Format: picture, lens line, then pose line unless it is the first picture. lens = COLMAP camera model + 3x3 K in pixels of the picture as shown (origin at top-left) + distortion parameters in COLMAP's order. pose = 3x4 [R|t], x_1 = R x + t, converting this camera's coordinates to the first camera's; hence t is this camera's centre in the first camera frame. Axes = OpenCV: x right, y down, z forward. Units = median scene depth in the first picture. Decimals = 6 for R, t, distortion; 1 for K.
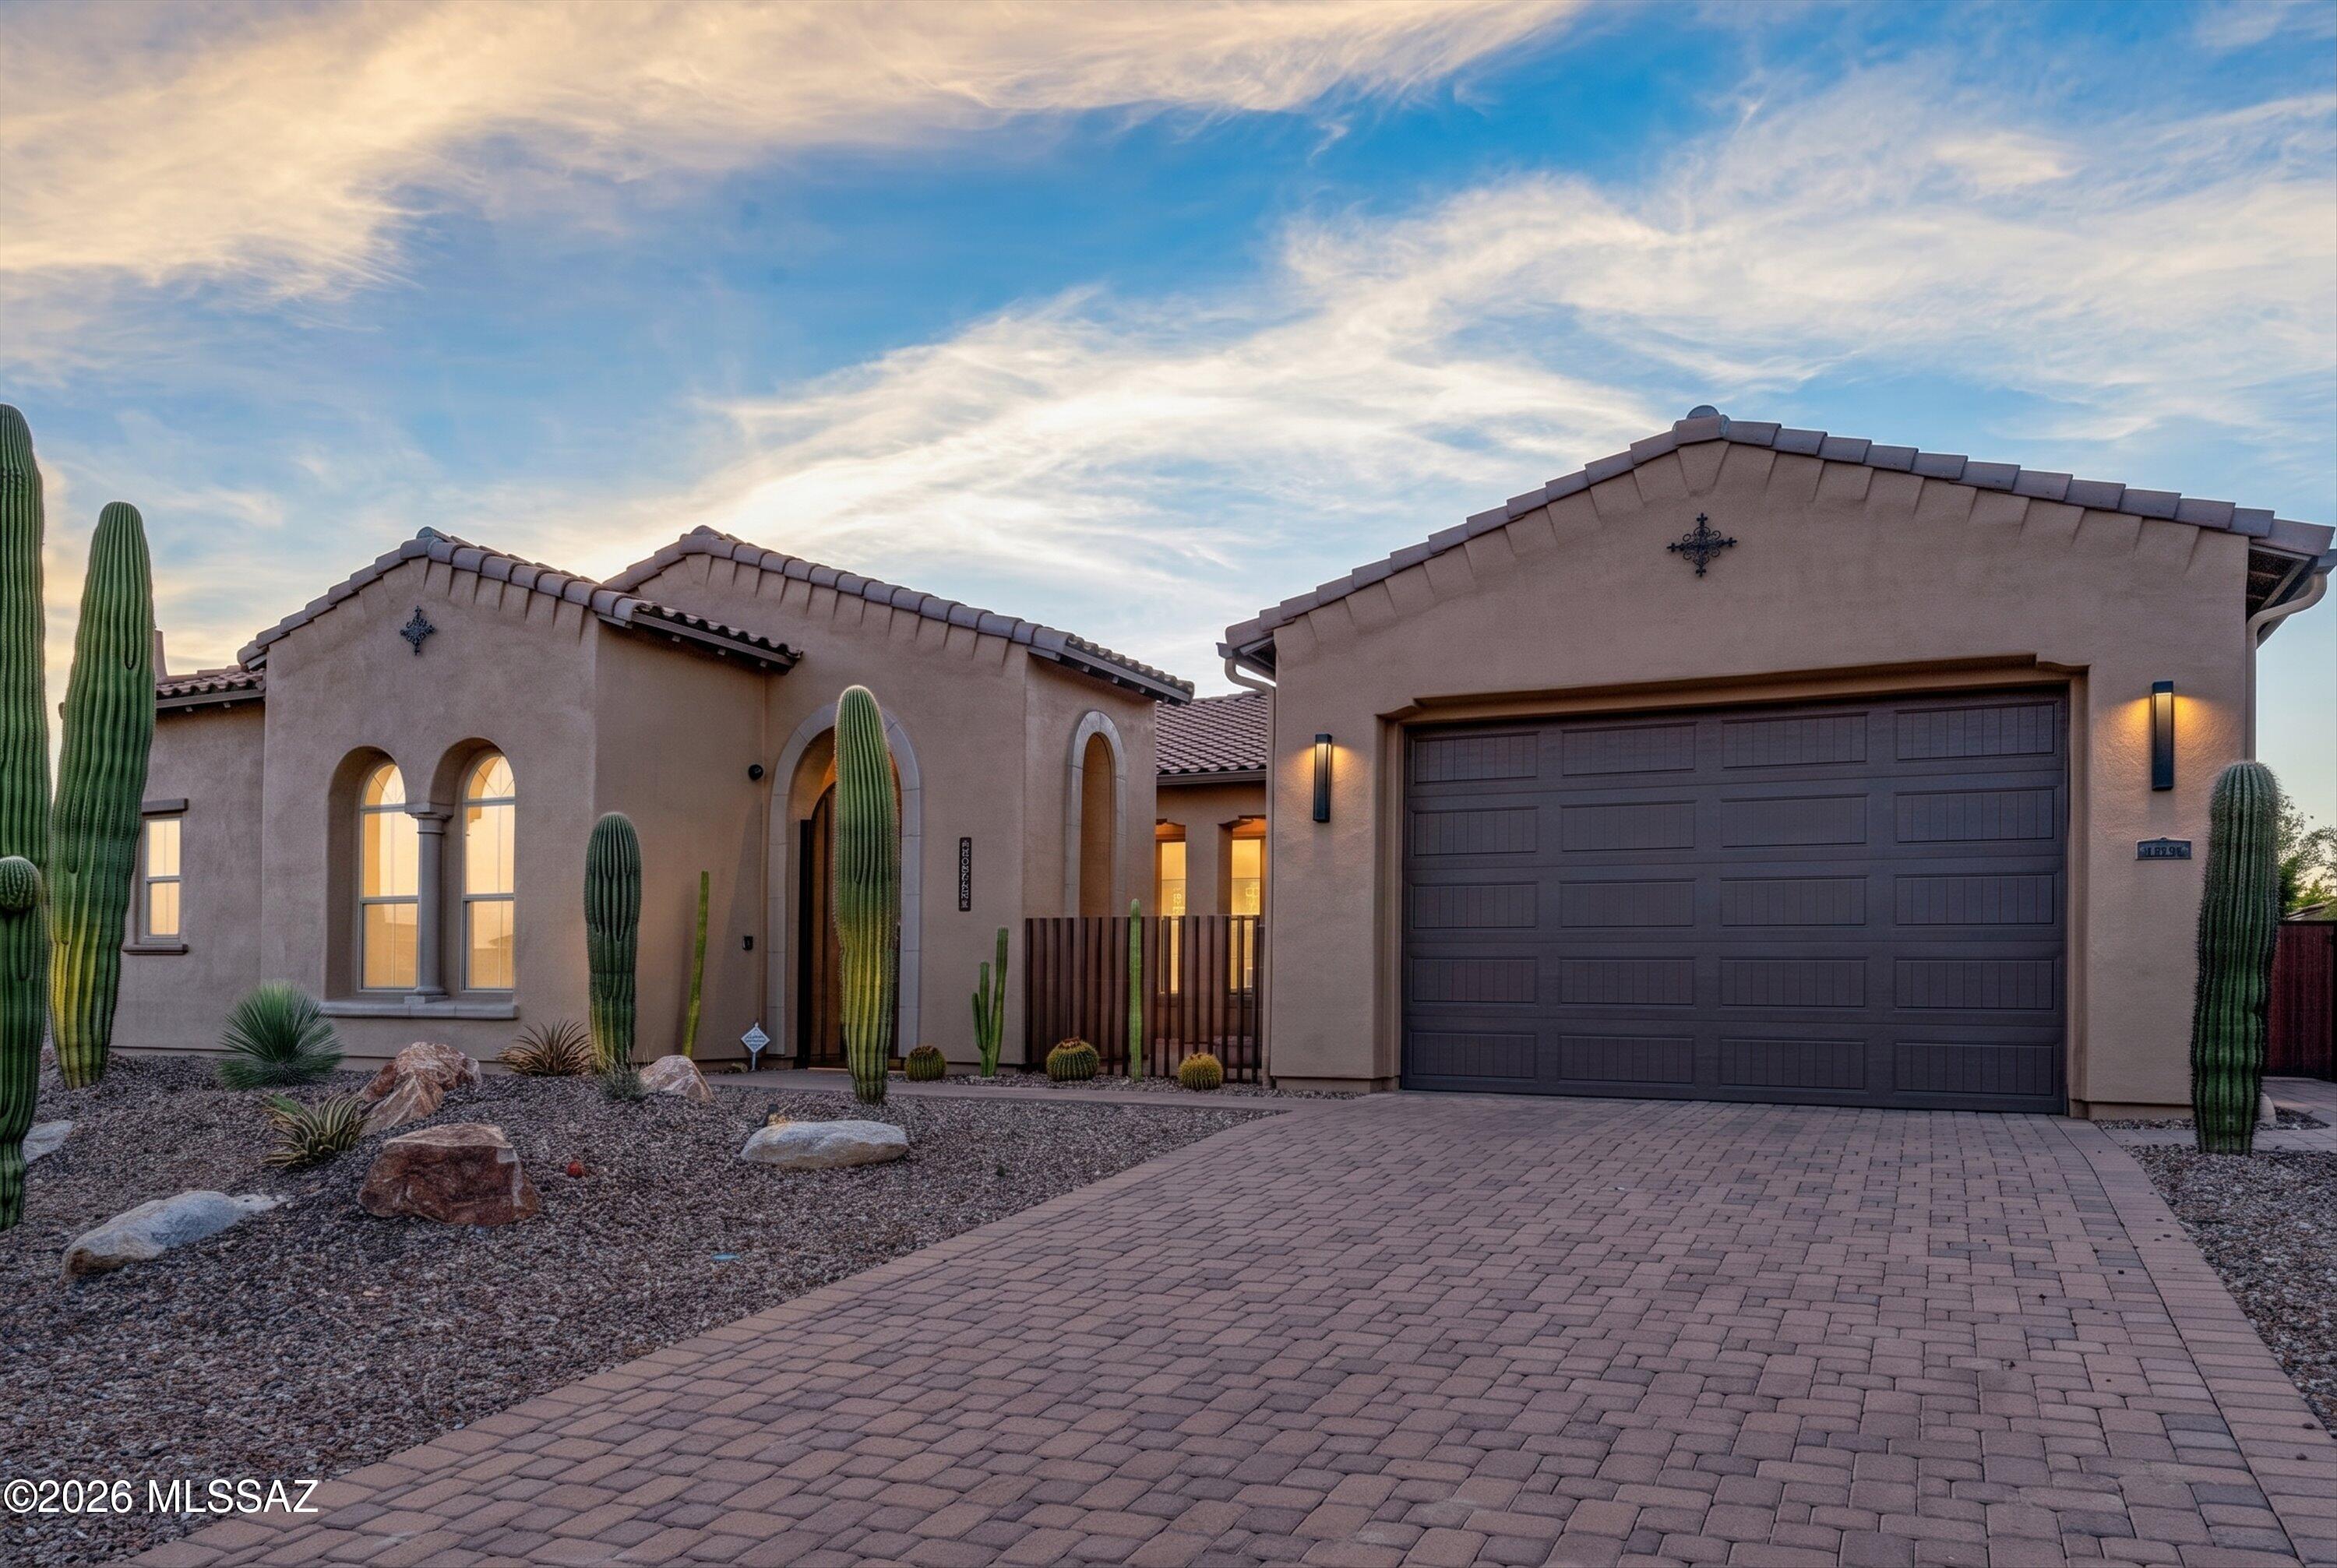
lens RADIAL K [[1654.3, 0, 1156.6], [0, 1654.3, 928.6], [0, 0, 1]] dist [-0.000503, -0.006425]
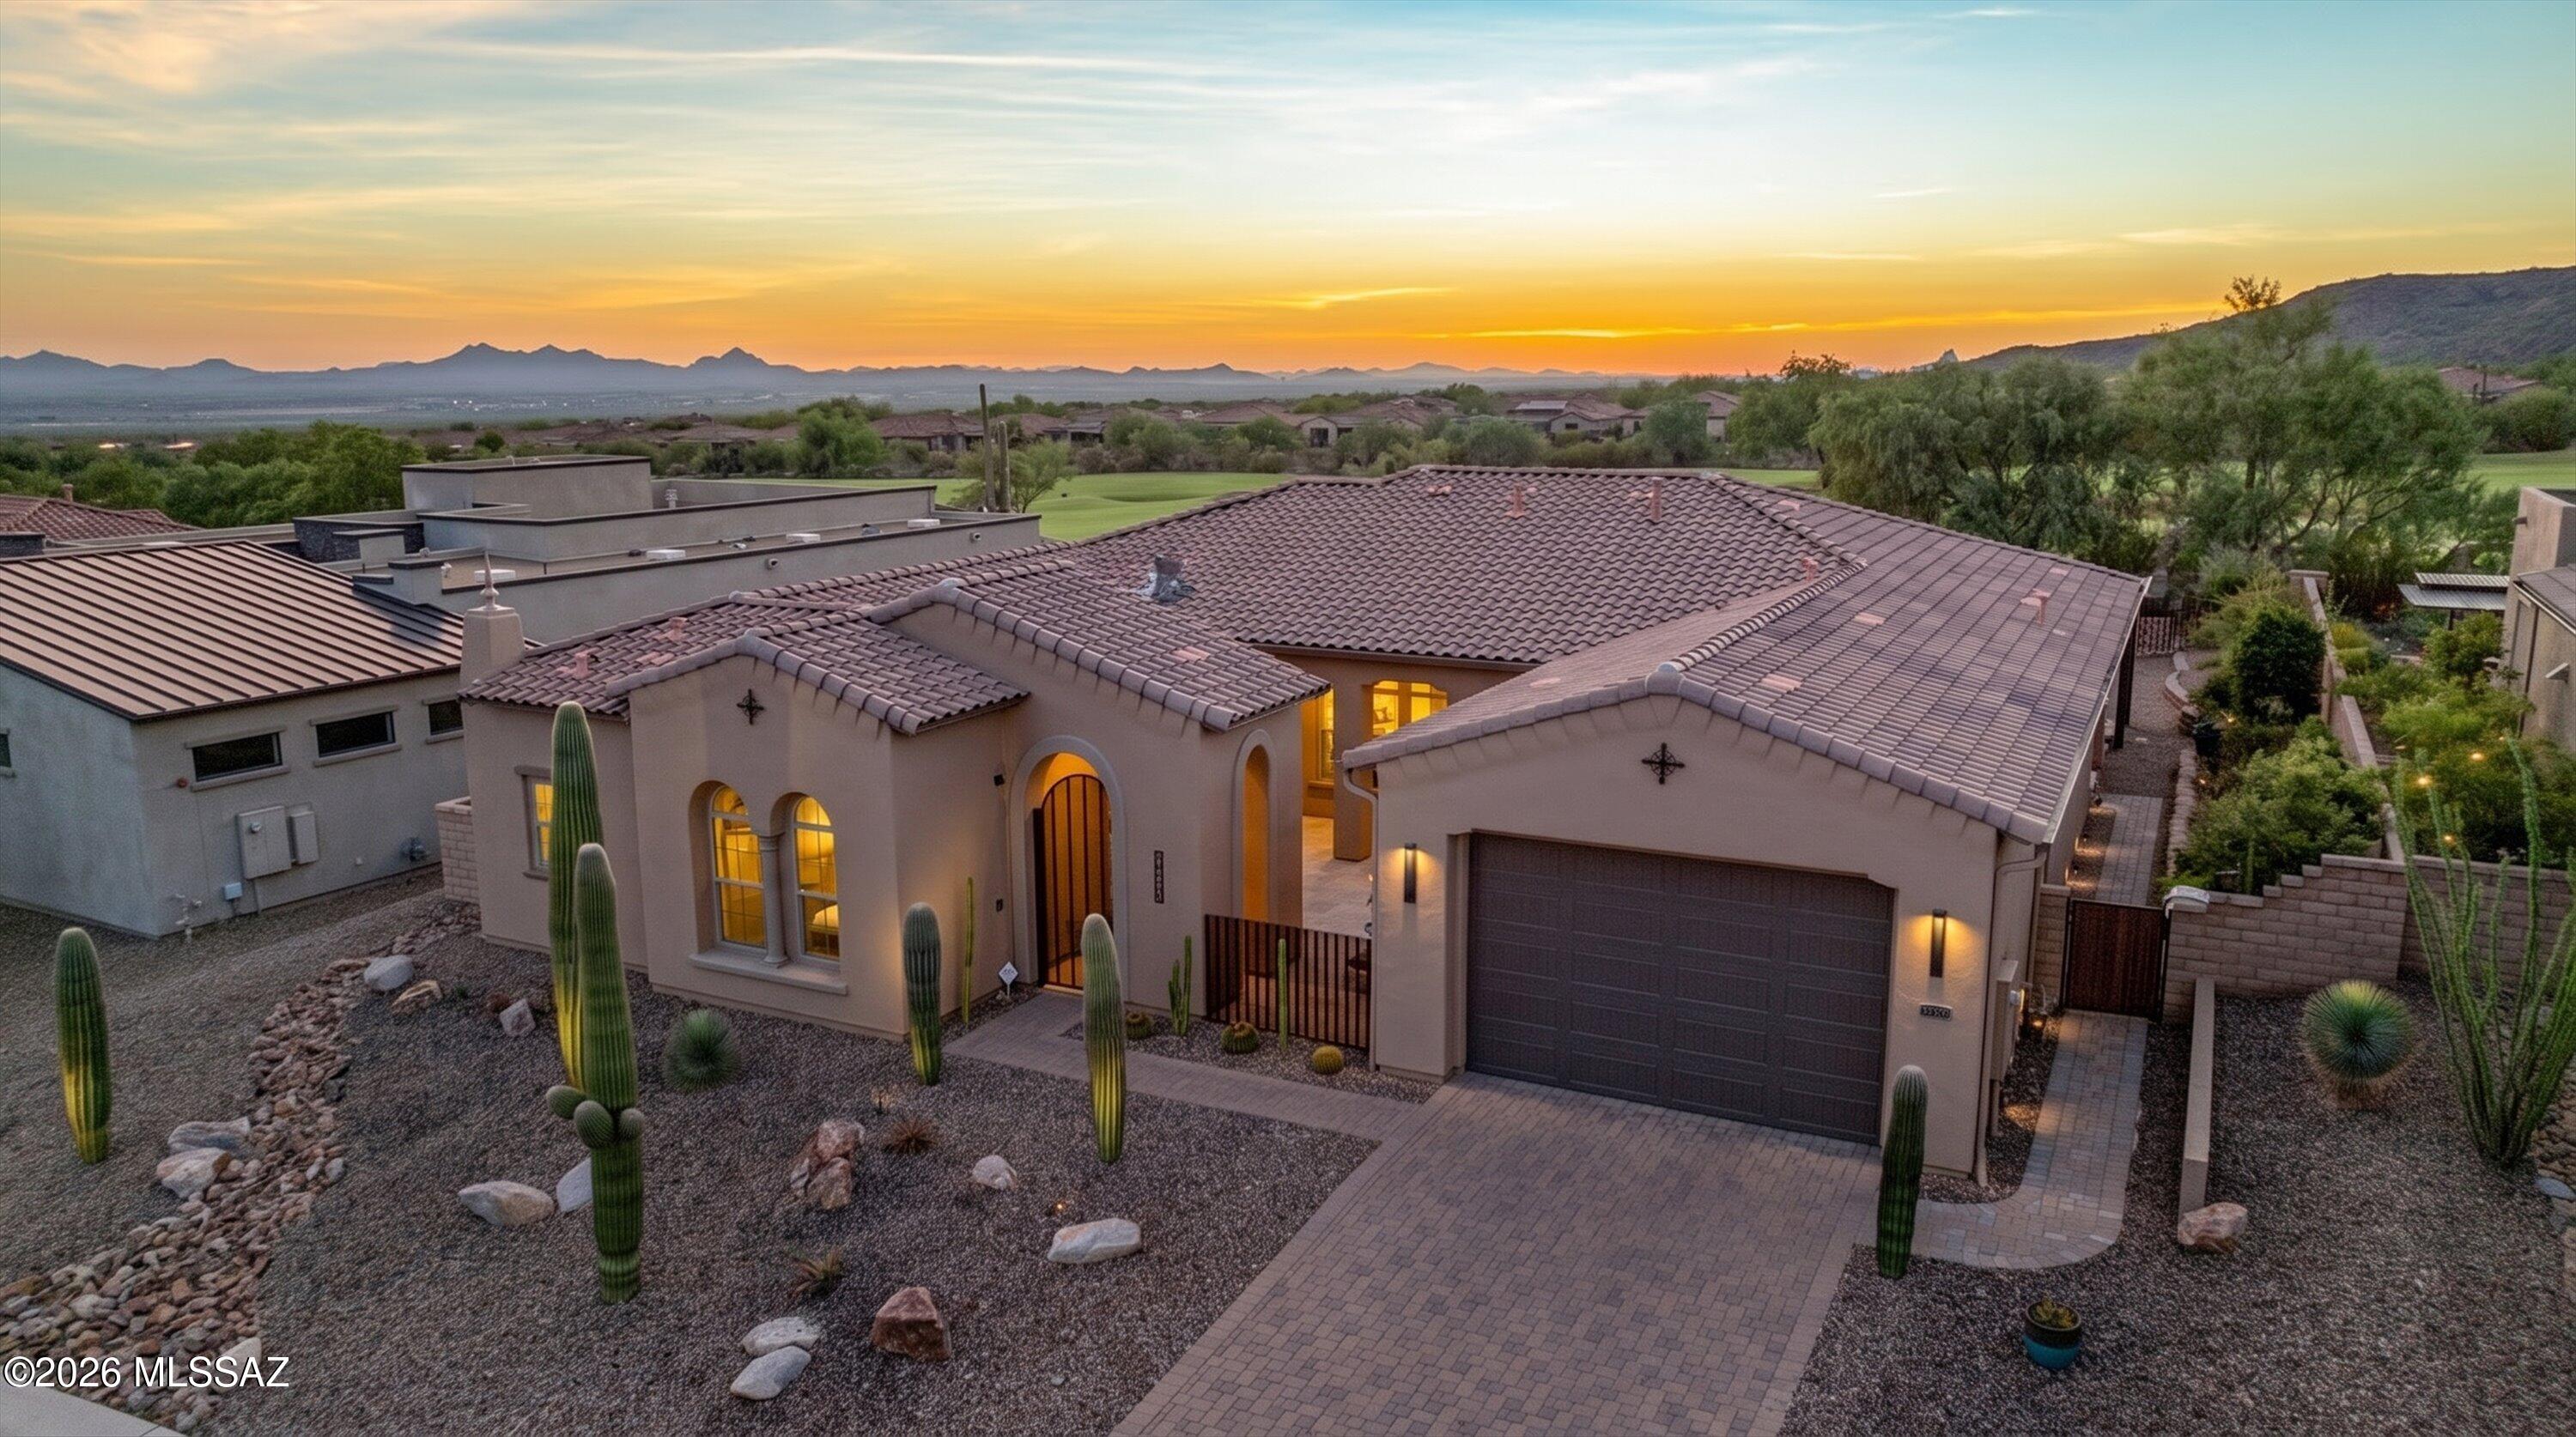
lens RADIAL K [[1829.5, 0, 1297.2], [0, 1829.5, 646.2], [0, 0, 1]] dist [-0.013582, -0.008958]
pose [[0.999619, -0.010467, -0.025536, 0.041995], [0.015253, 0.980659, 0.195128, -0.549763], [0.023000, -0.195443, 0.980445, -0.476512]]
